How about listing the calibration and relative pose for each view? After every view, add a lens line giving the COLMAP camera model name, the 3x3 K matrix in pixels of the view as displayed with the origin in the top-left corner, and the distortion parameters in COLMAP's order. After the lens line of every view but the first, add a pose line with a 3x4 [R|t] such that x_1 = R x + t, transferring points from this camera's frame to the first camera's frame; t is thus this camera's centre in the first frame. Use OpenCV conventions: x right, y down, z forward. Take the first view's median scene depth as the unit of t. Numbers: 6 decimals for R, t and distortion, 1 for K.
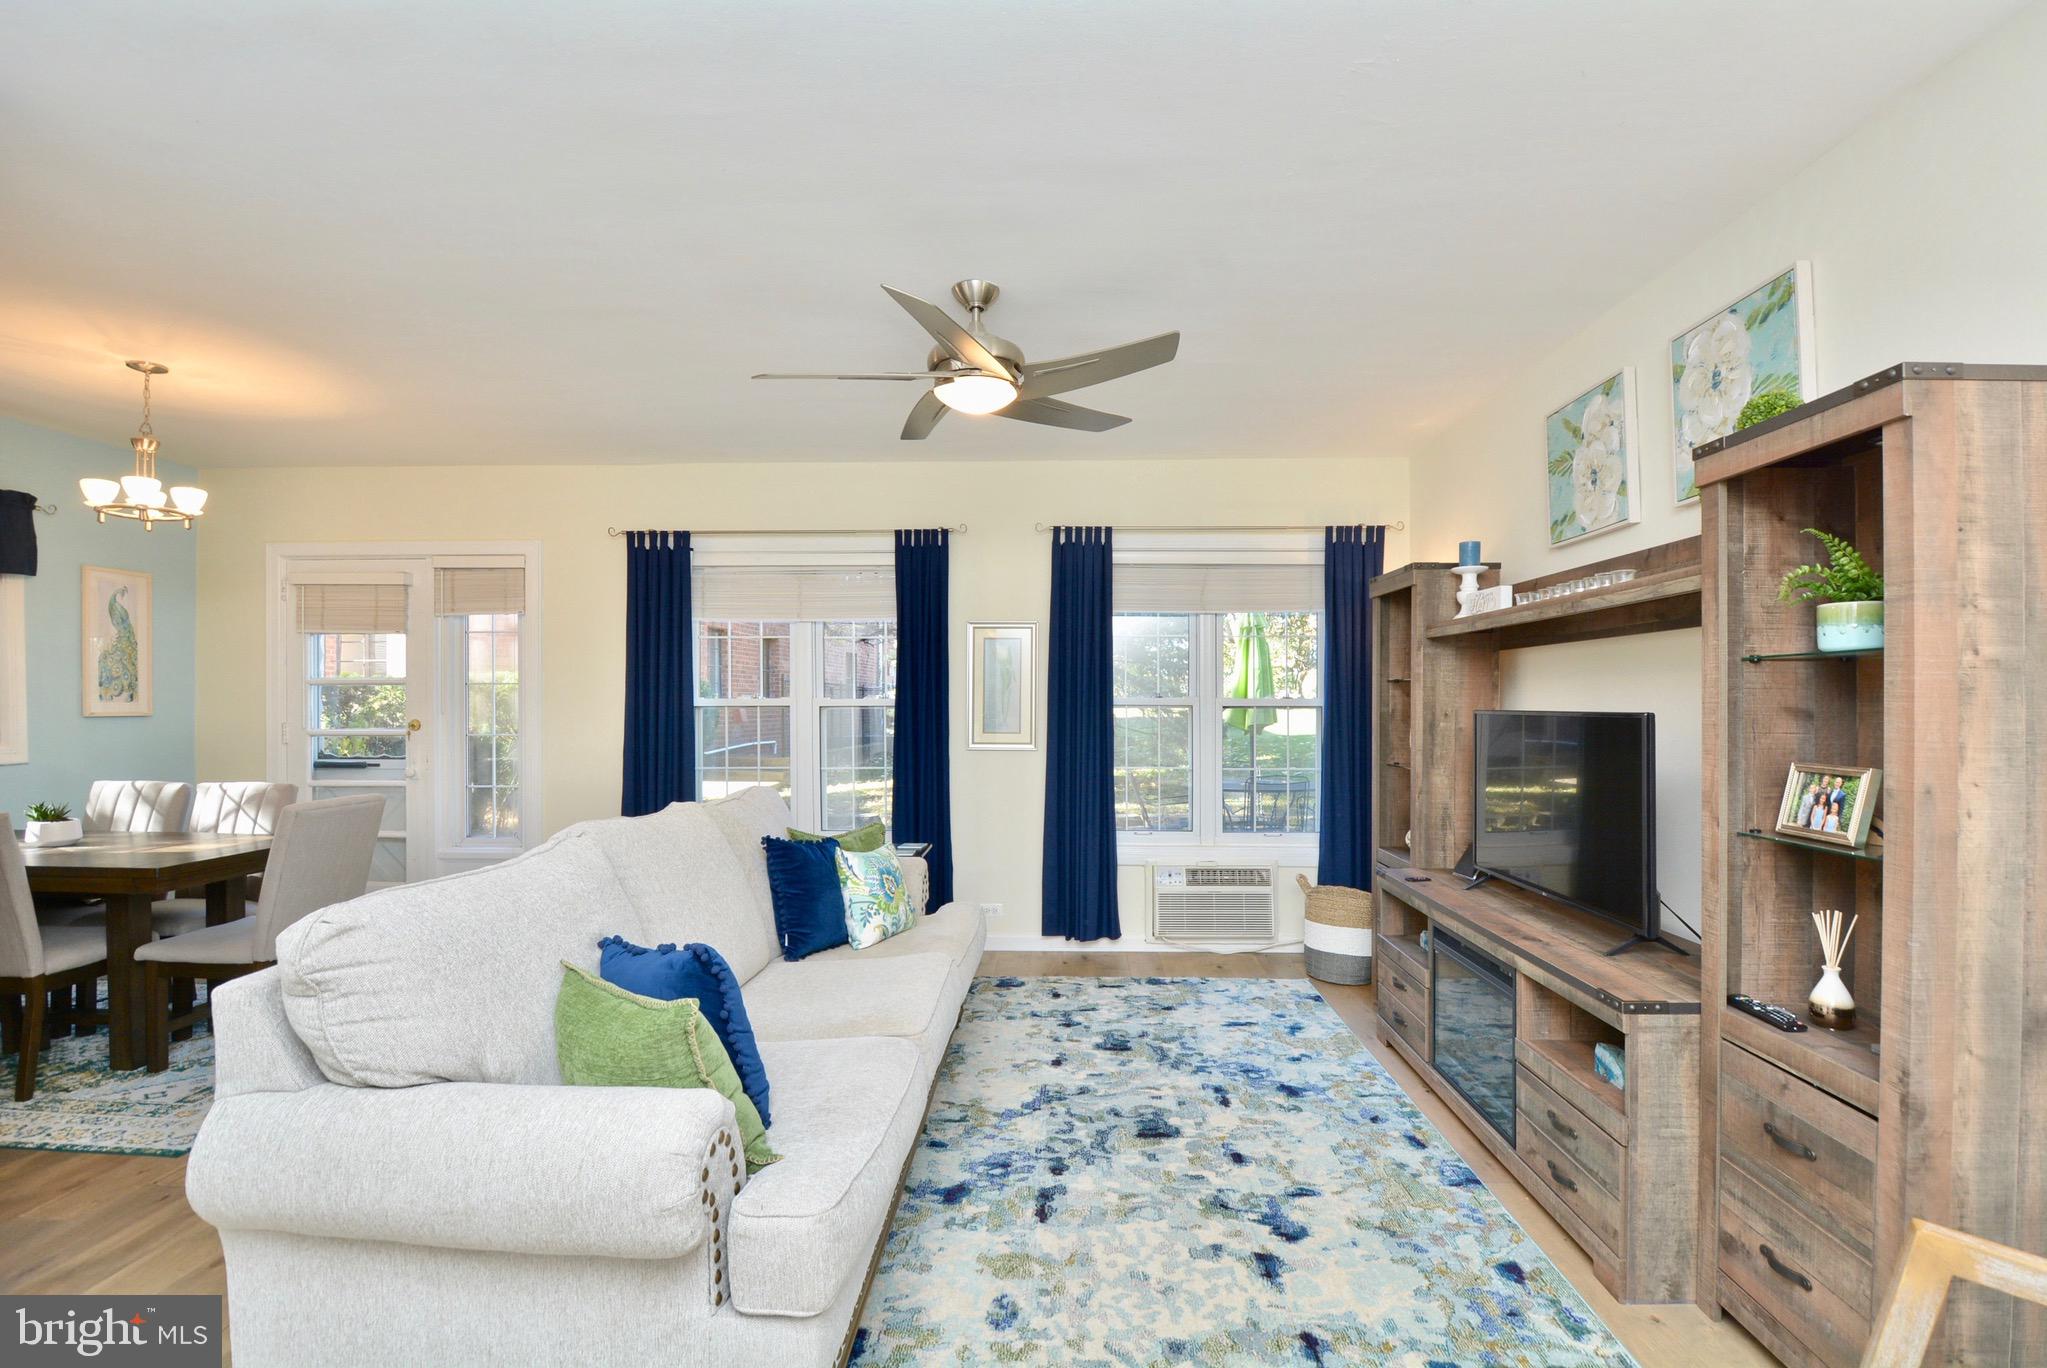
lens RADIAL K [[910.7, 0, 1044.0], [0, 910.7, 707.7], [0, 0, 1]] dist [0.002445, -0.014663]
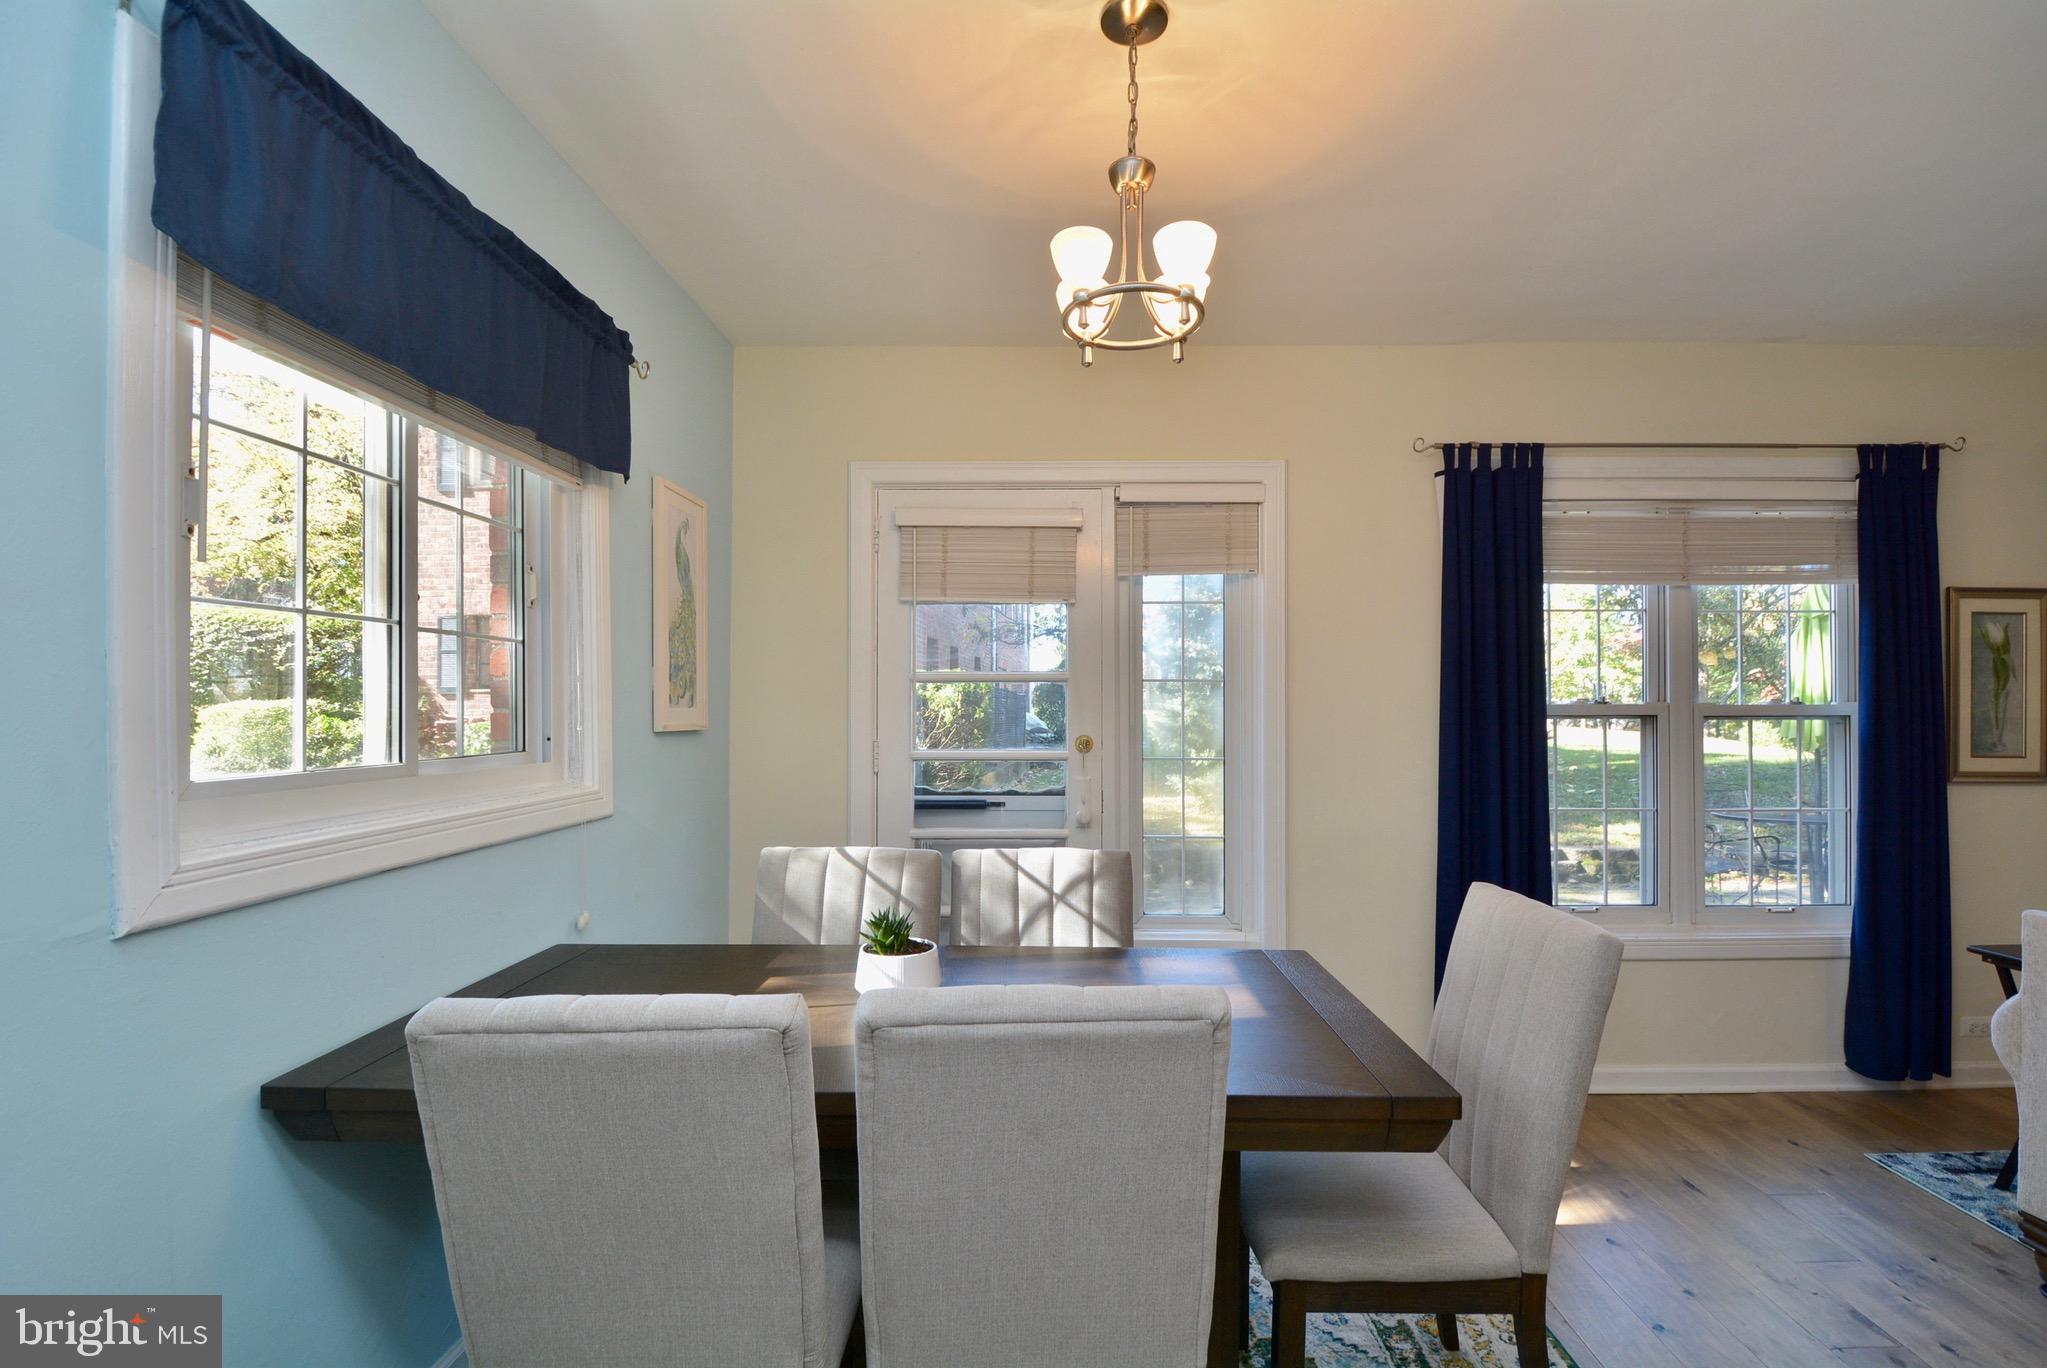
lens RADIAL K [[910.7, 0, 1032.3], [0, 910.7, 713.1], [0, 0, 1]] dist [0.002445, -0.014663]
pose [[0.999969, 0.000927, 0.007821, -0.768519], [-0.000891, 0.999989, -0.004651, 0.000183], [-0.007825, 0.004644, 0.999959, 0.366616]]
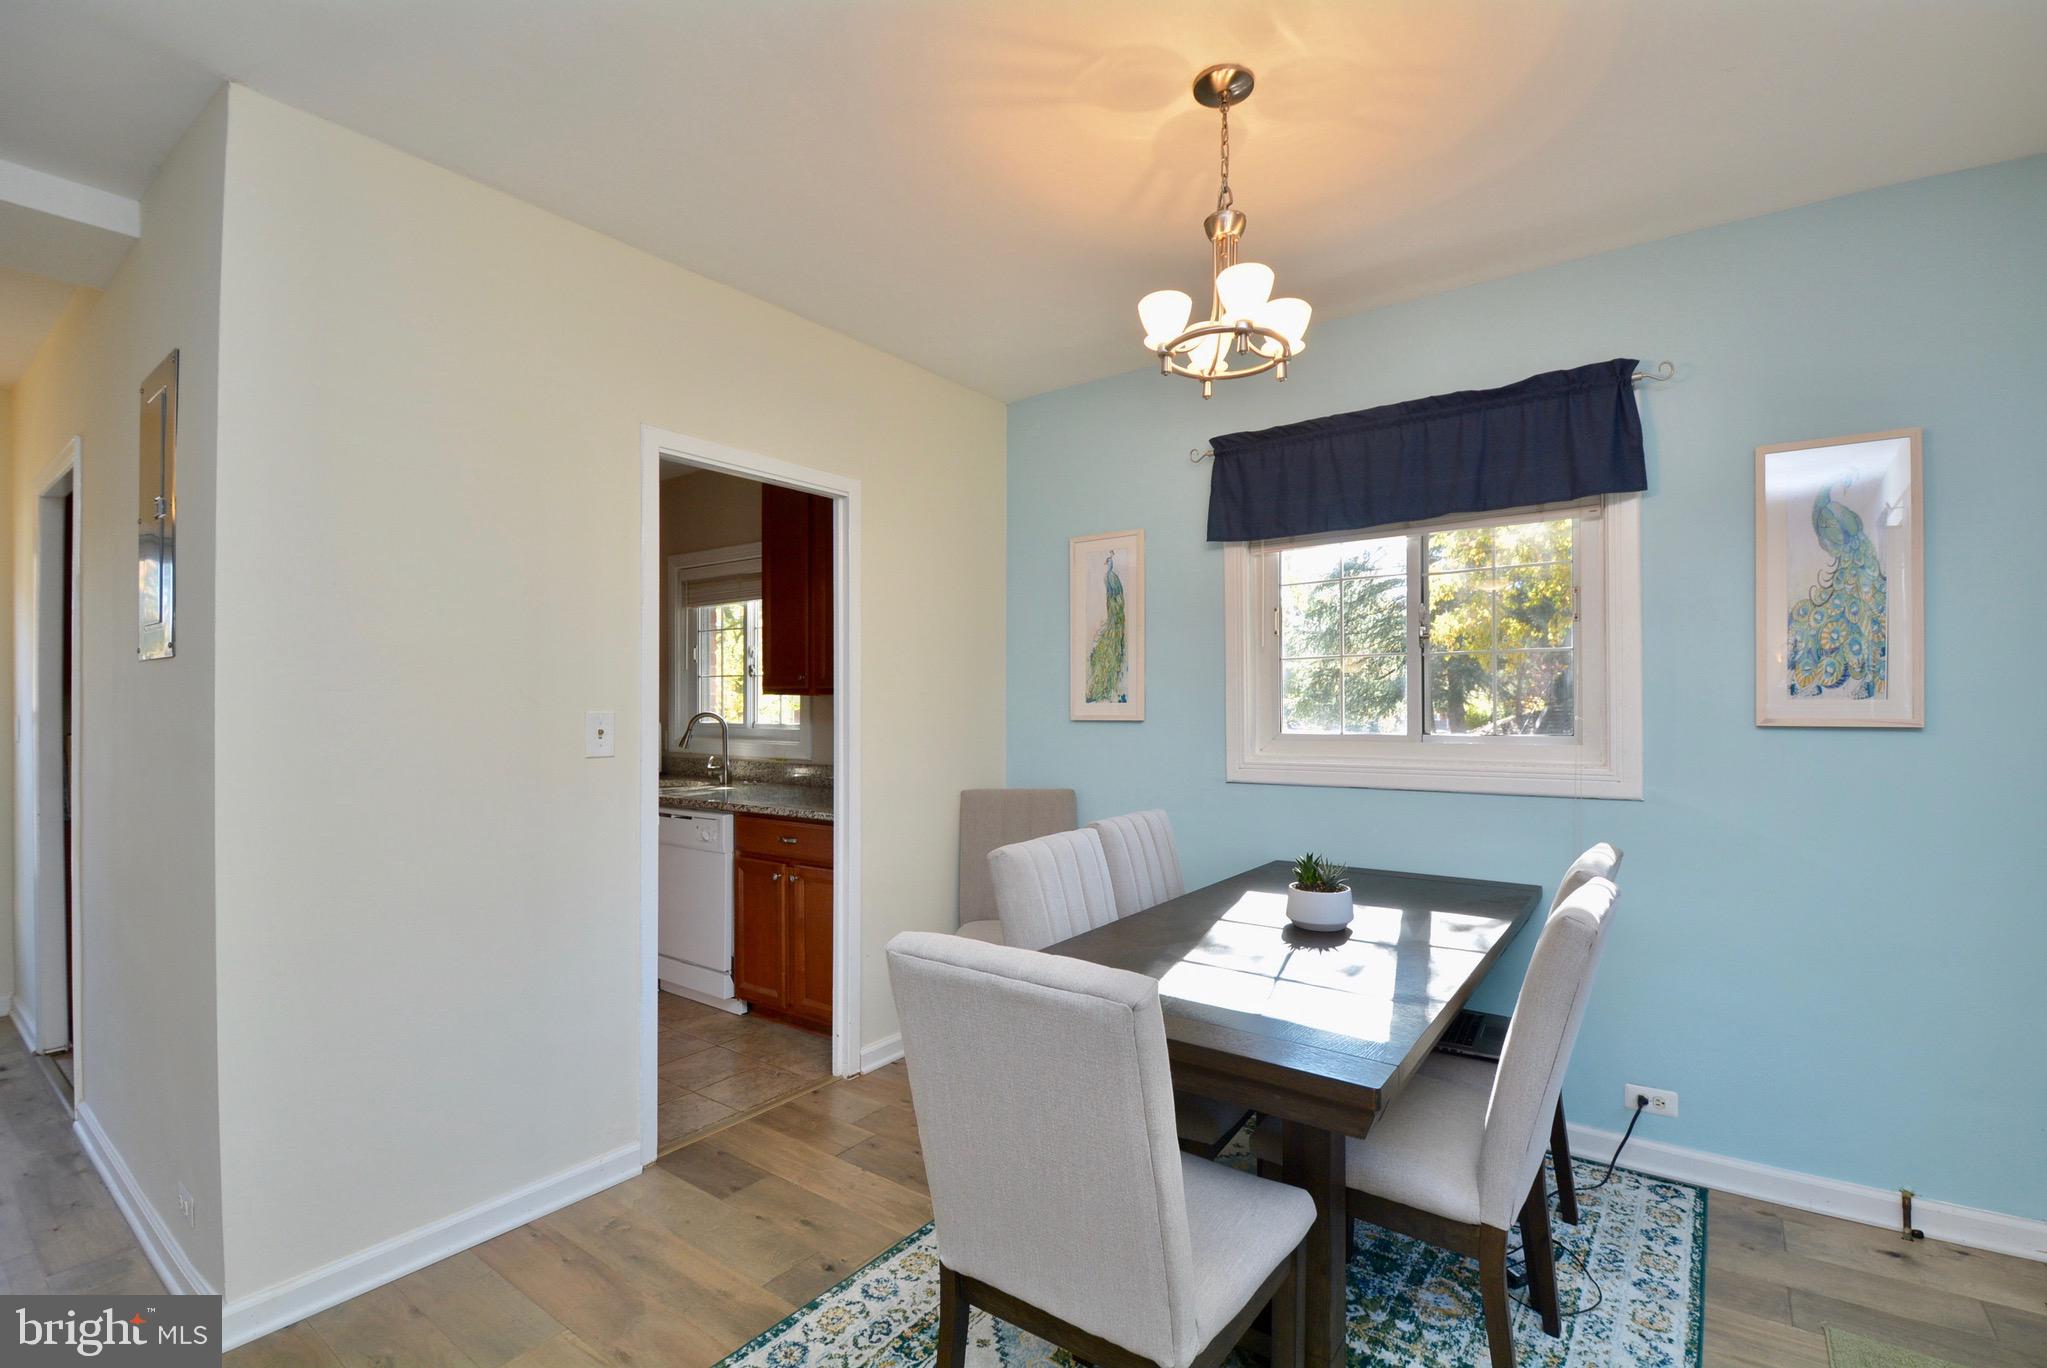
lens RADIAL K [[910.7, 0, 1042.0], [0, 910.7, 708.4], [0, 0, 1]] dist [0.002445, -0.014663]
pose [[-0.557101, 0.004414, -0.830433, -0.343380], [-0.002619, 0.999972, 0.007072, -0.003301], [0.830440, 0.006114, -0.557074, 0.878565]]
